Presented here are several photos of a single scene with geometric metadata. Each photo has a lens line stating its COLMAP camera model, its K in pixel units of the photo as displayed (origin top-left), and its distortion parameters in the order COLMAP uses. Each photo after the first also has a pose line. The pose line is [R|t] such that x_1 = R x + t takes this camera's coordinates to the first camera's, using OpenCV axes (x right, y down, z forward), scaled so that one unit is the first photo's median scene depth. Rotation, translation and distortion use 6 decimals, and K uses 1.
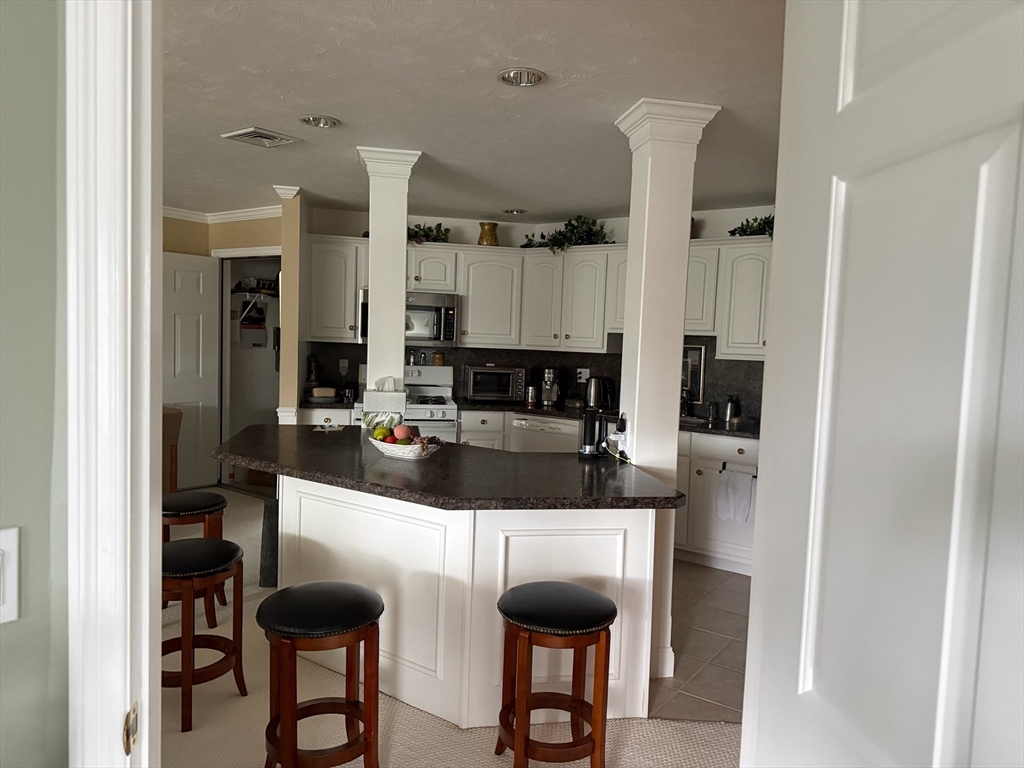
lens RADIAL K [[716.4, 0, 512.0], [0, 716.4, 384.0], [0, 0, 1]] dist [0.141391, -0.223836]
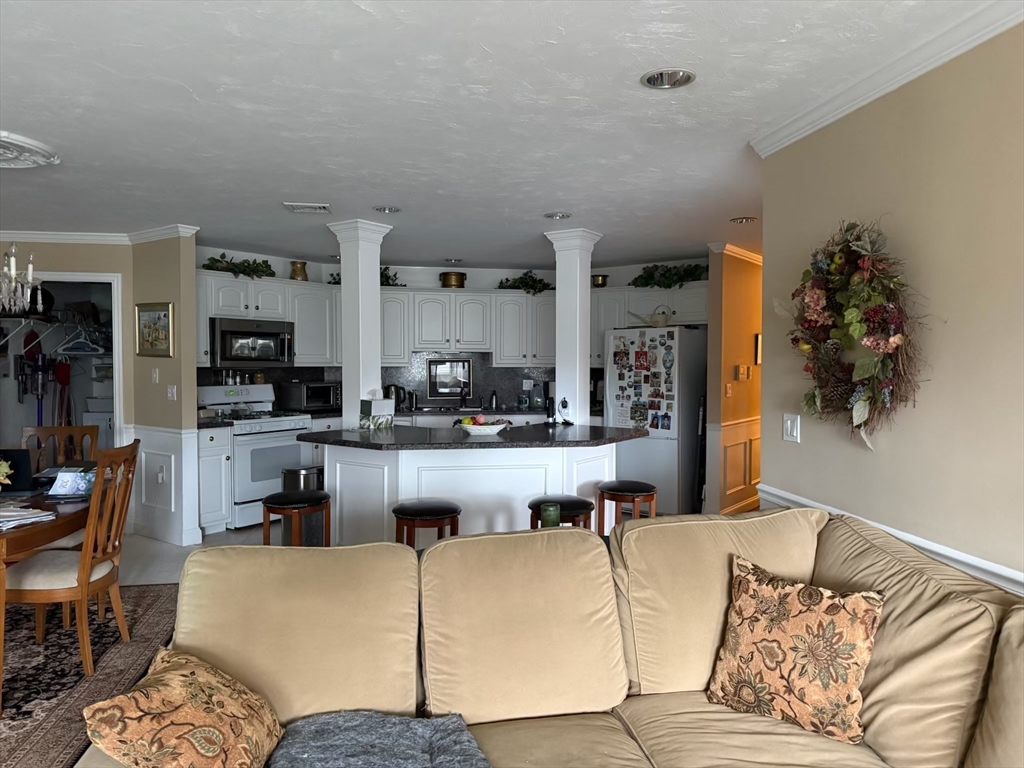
lens RADIAL K [[716.4, 0, 512.0], [0, 716.4, 384.0], [0, 0, 1]] dist [0.141391, -0.223836]
pose [[0.712811, -0.058943, 0.698875, -0.651583], [0.069550, 0.997491, 0.013192, -0.014057], [-0.697900, 0.039203, 0.715122, -0.096793]]
